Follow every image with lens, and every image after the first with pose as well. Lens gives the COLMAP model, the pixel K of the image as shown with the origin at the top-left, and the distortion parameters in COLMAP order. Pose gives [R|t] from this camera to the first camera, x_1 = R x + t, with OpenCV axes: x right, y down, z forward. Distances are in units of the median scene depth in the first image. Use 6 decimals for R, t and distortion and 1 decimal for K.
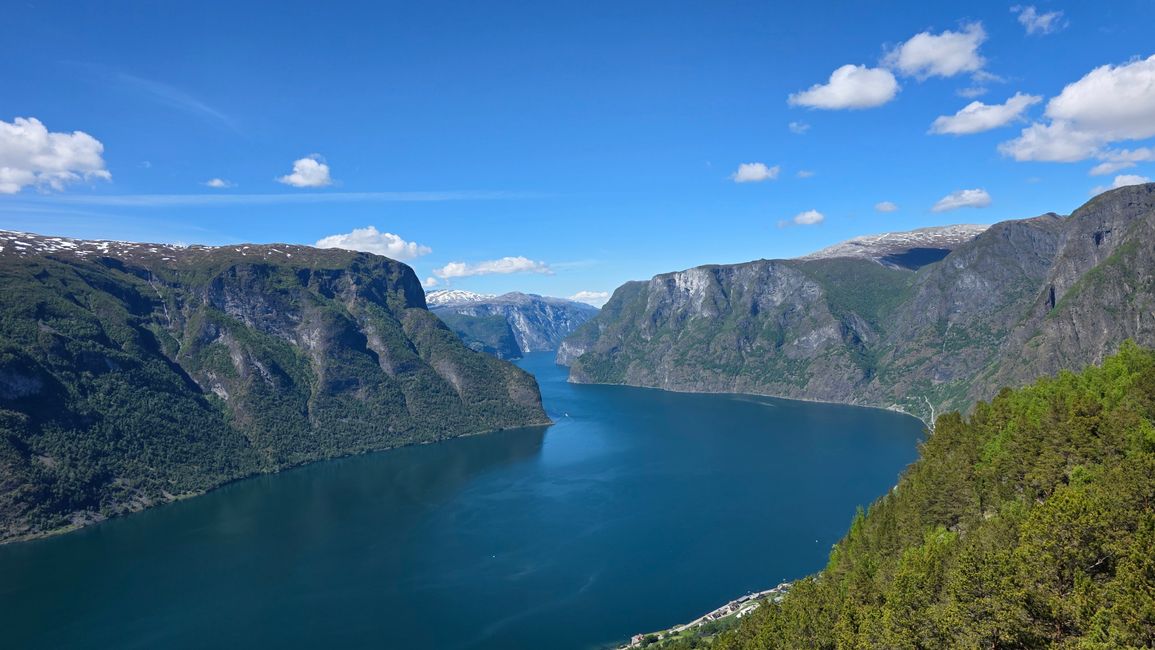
lens RADIAL K [[756.1, 0, 587.2], [0, 756.1, 309.5], [0, 0, 1]] dist [0.055053, -0.066021]
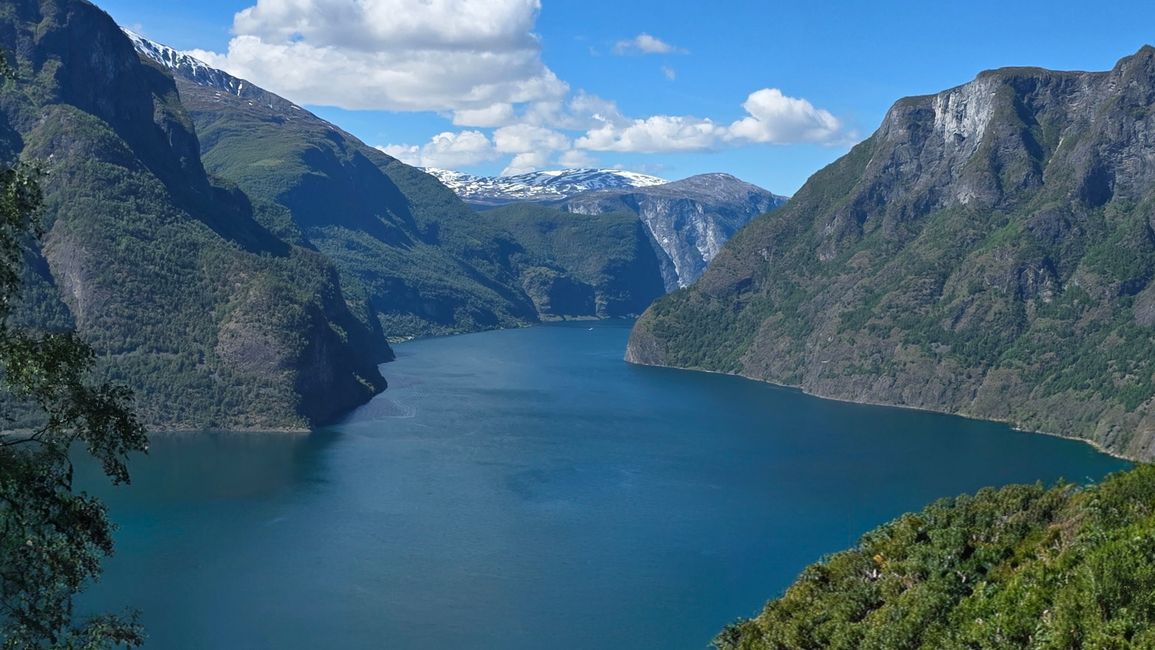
lens RADIAL K [[1610.9, 0, 529.9], [0, 1610.9, 331.4], [0, 0, 1]] dist [0.126742, 0.000000]
pose [[0.959508, 0.081479, -0.269640, 0.168598], [-0.065115, 0.995482, 0.069100, 0.028658], [0.274052, -0.048745, 0.960479, 0.194202]]
